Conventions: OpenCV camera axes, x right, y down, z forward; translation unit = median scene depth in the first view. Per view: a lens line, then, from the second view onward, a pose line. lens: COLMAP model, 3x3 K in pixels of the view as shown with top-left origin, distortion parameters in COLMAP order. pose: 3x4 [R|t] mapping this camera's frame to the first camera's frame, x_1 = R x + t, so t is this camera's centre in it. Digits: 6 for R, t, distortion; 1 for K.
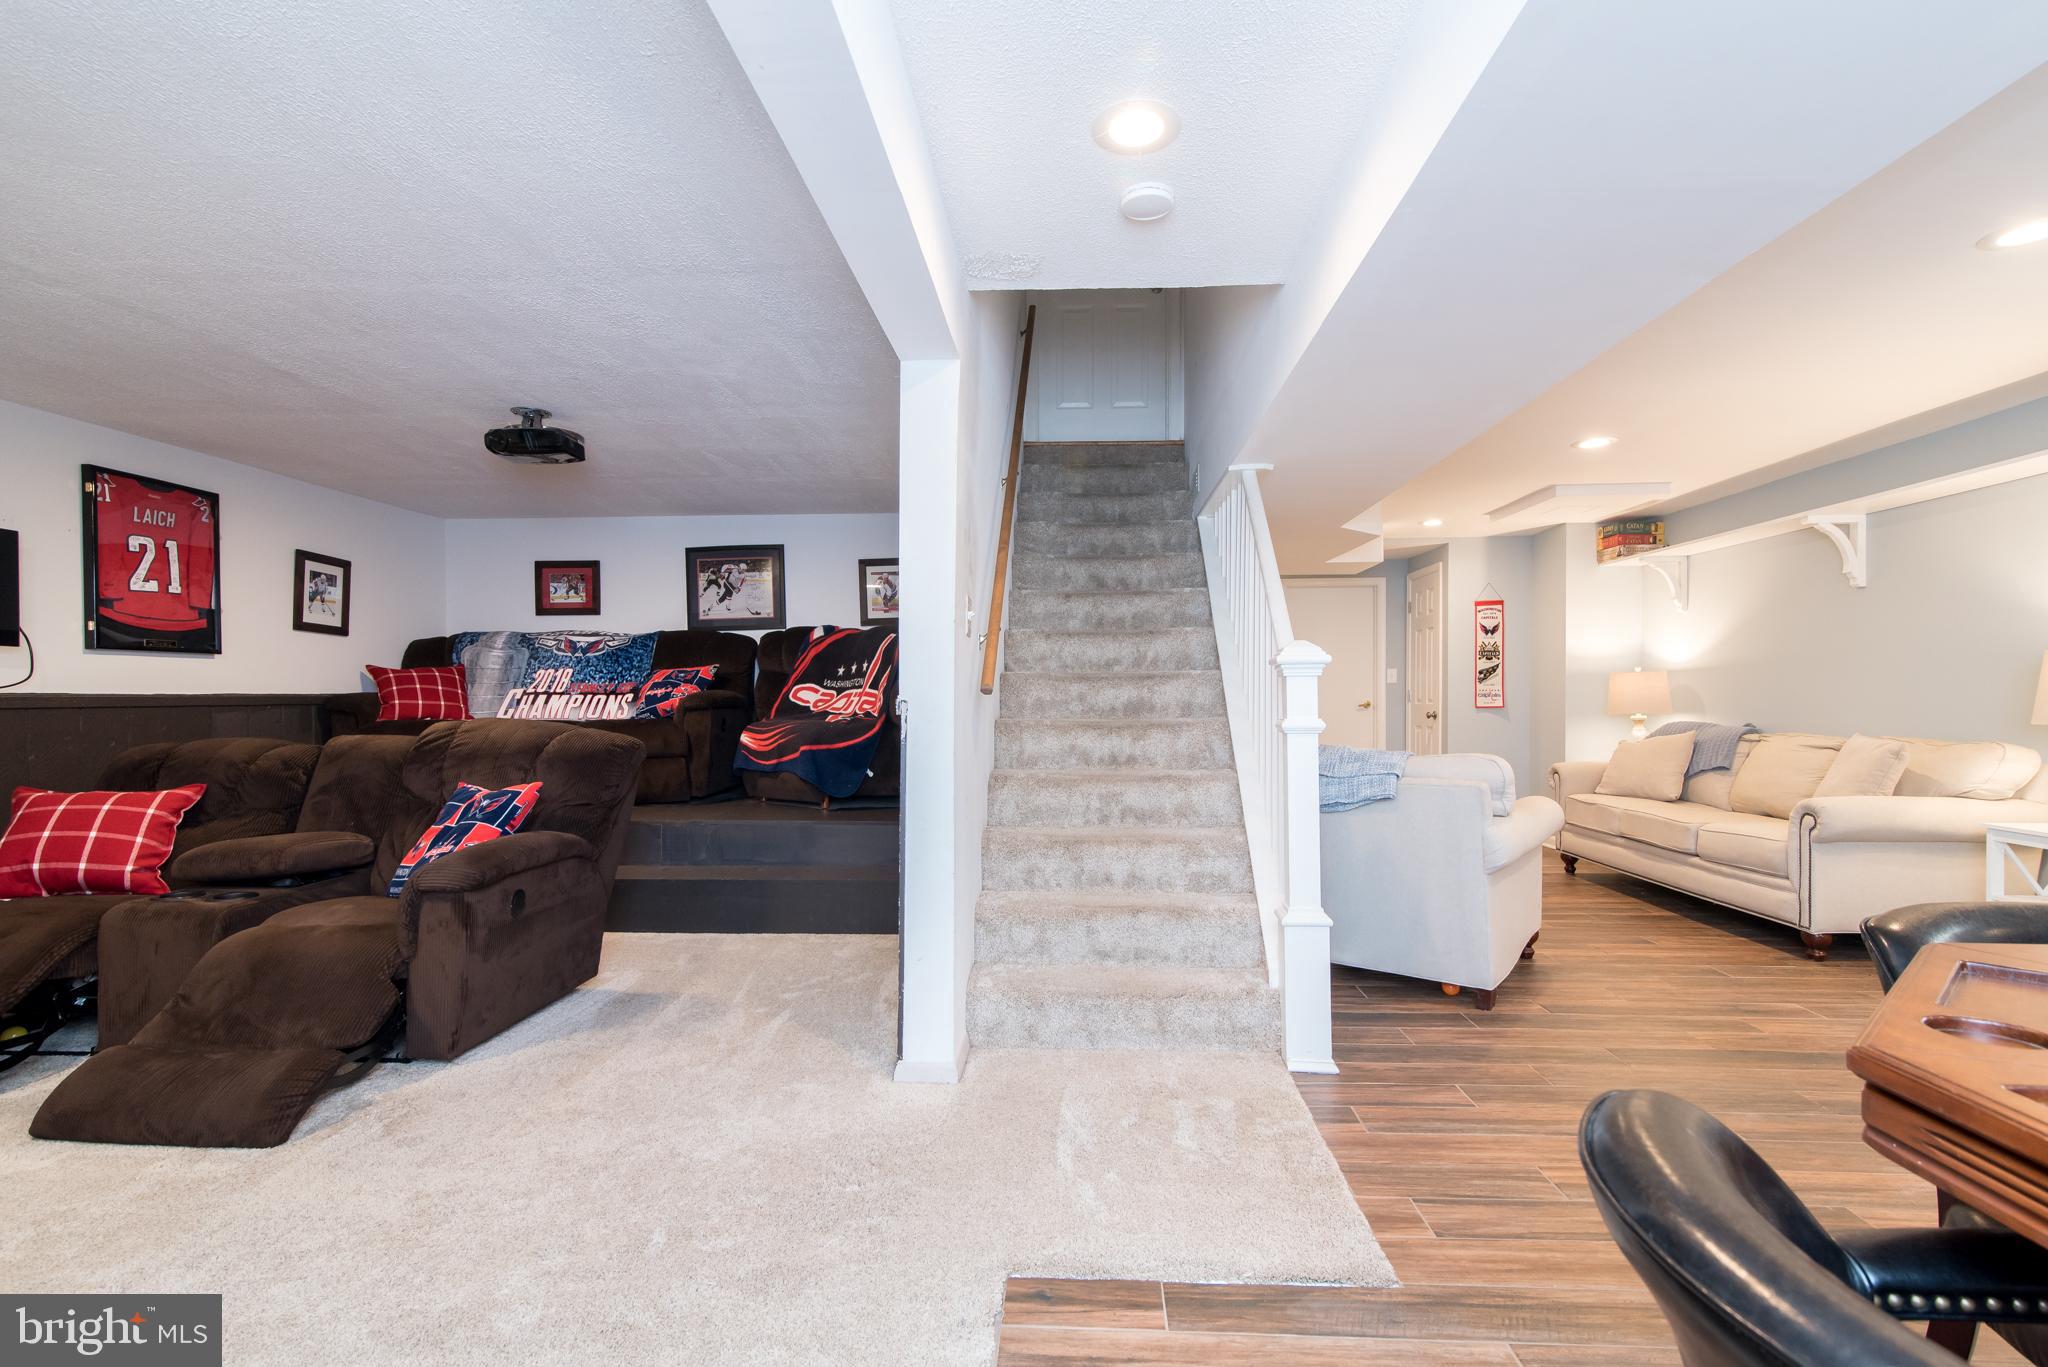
lens RADIAL K [[931.1, 0, 1032.0], [0, 931.1, 706.3], [0, 0, 1]] dist [0.012620, -0.000874]
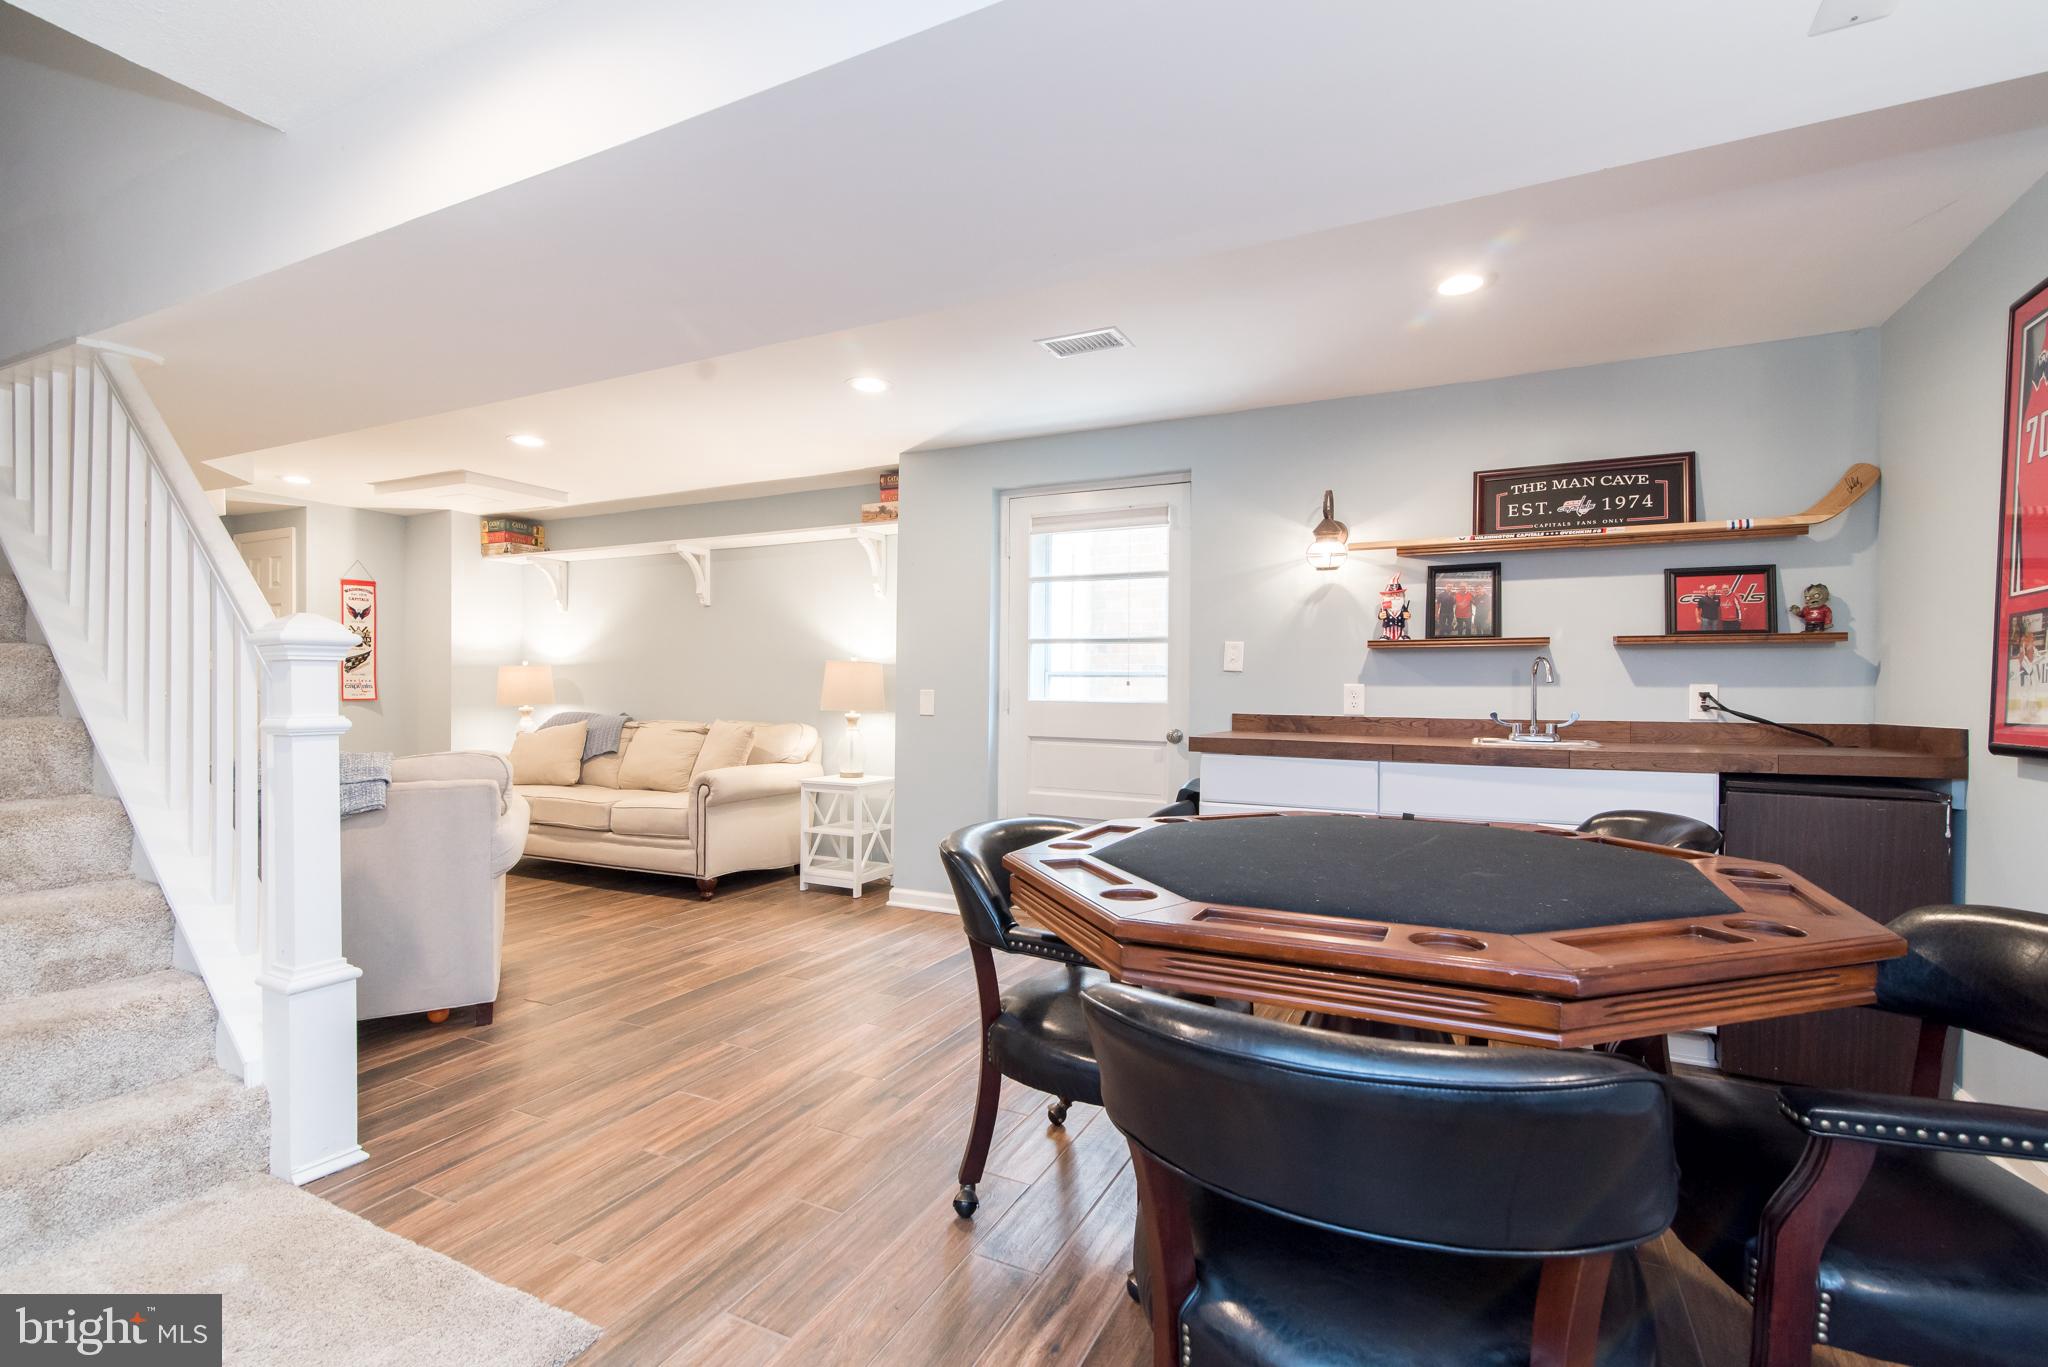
lens RADIAL K [[917.8, 0, 1030.6], [0, 917.8, 696.2], [0, 0, 1]] dist [0.013053, -0.000417]
pose [[0.400190, -0.000269, 0.916432, -0.118631], [0.002156, 0.999997, -0.000648, -0.000903], [-0.916430, 0.002235, 0.400189, 0.111762]]
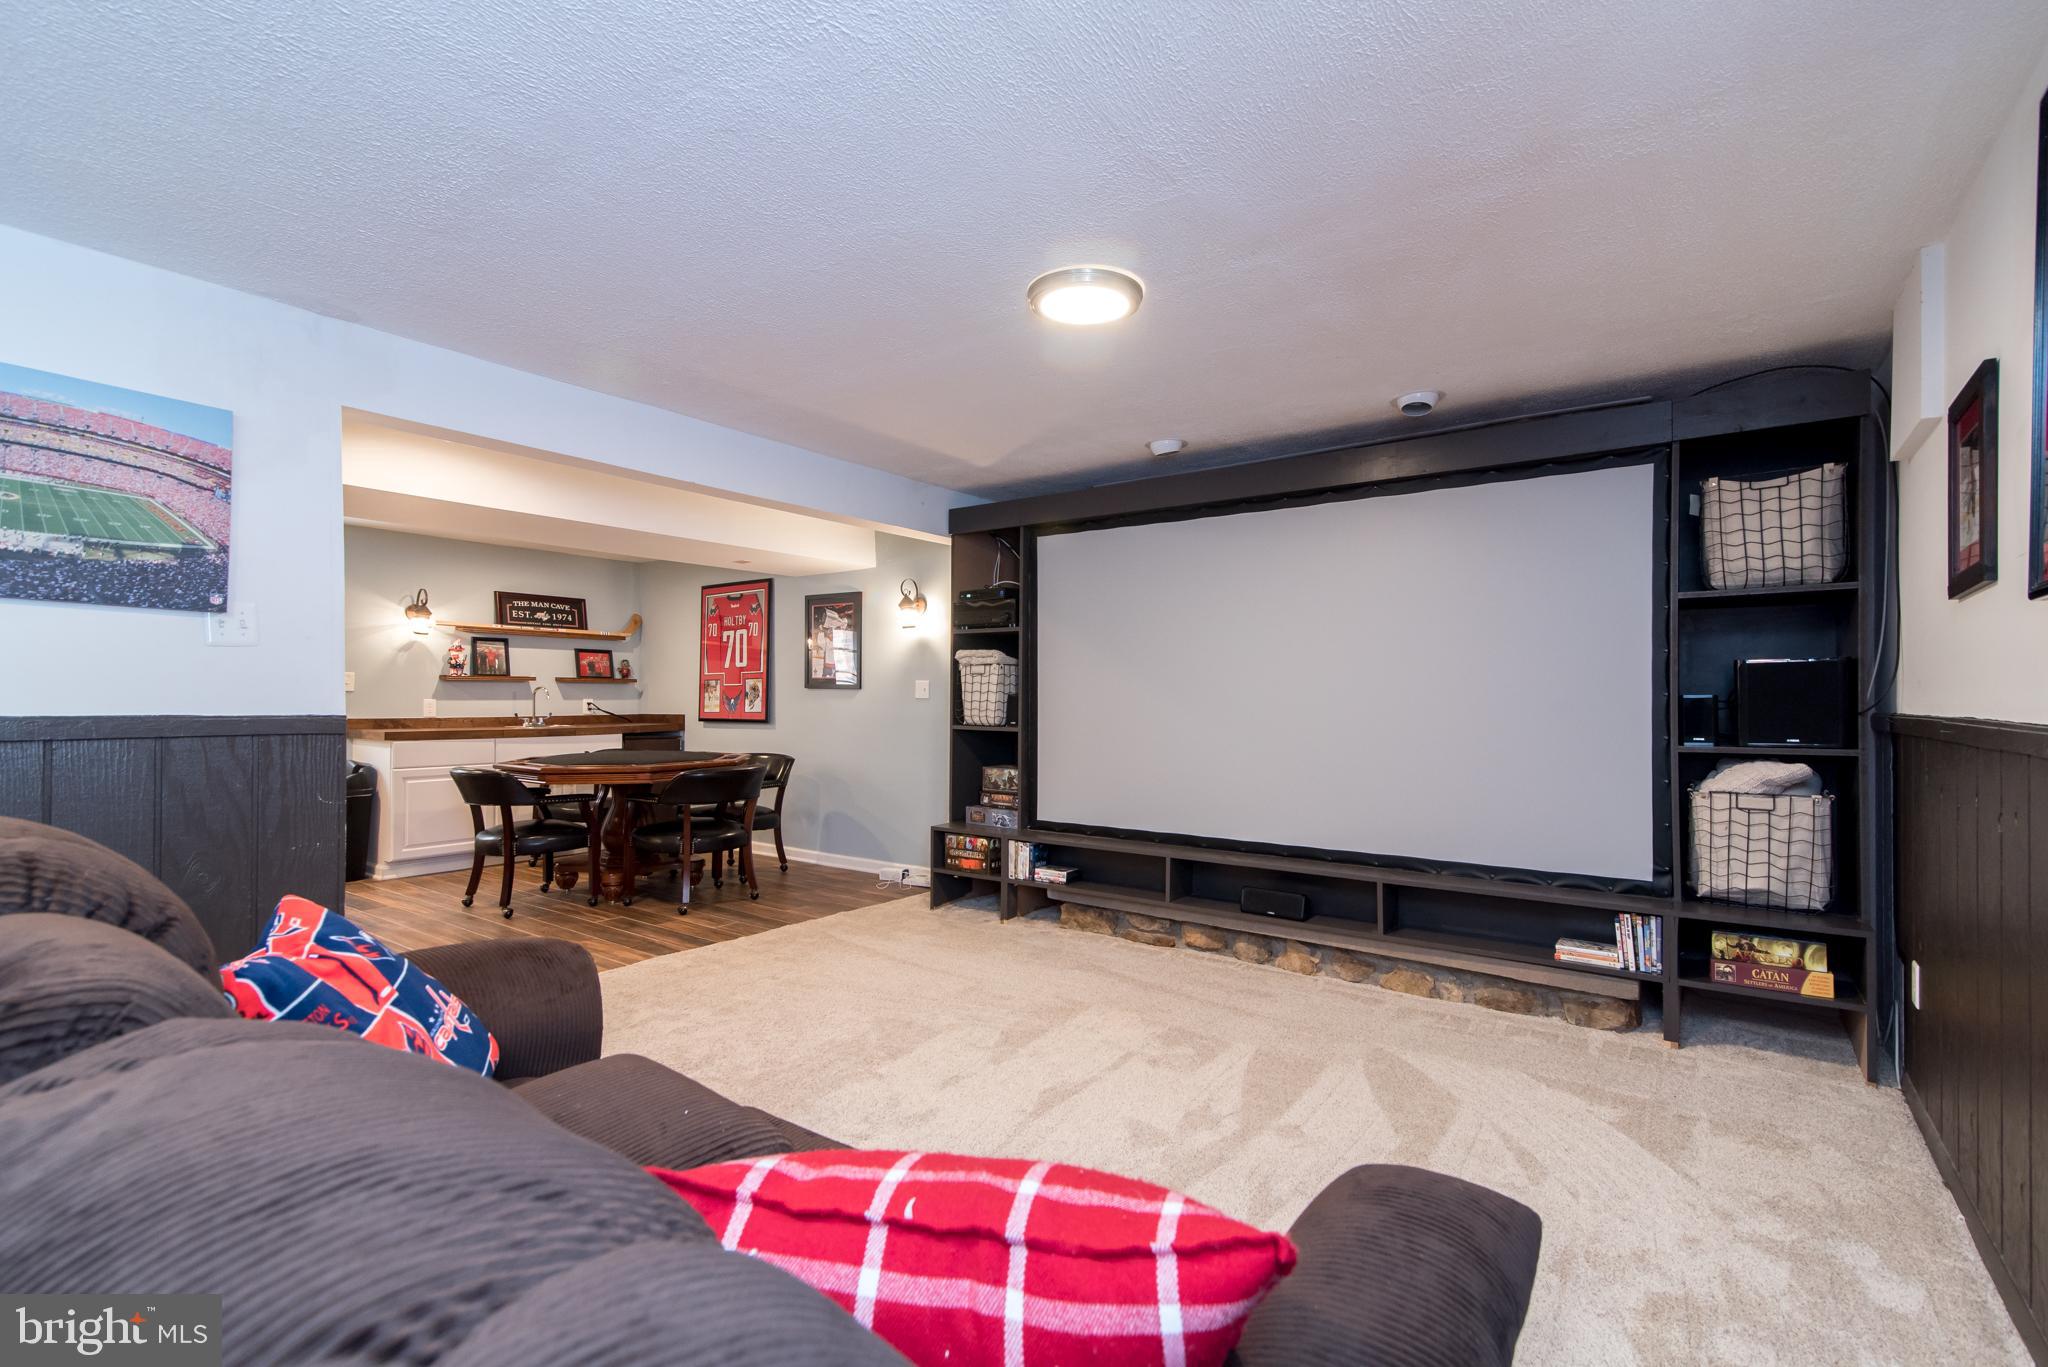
lens RADIAL K [[917.8, 0, 1030.6], [0, 917.8, 696.2], [0, 0, 1]] dist [0.013053, -0.000417]
pose [[-0.838122, 0.000638, 0.545482, -0.923487], [0.005382, 0.999960, 0.007098, -0.024809], [-0.545456, 0.008885, -0.838092, 0.976976]]
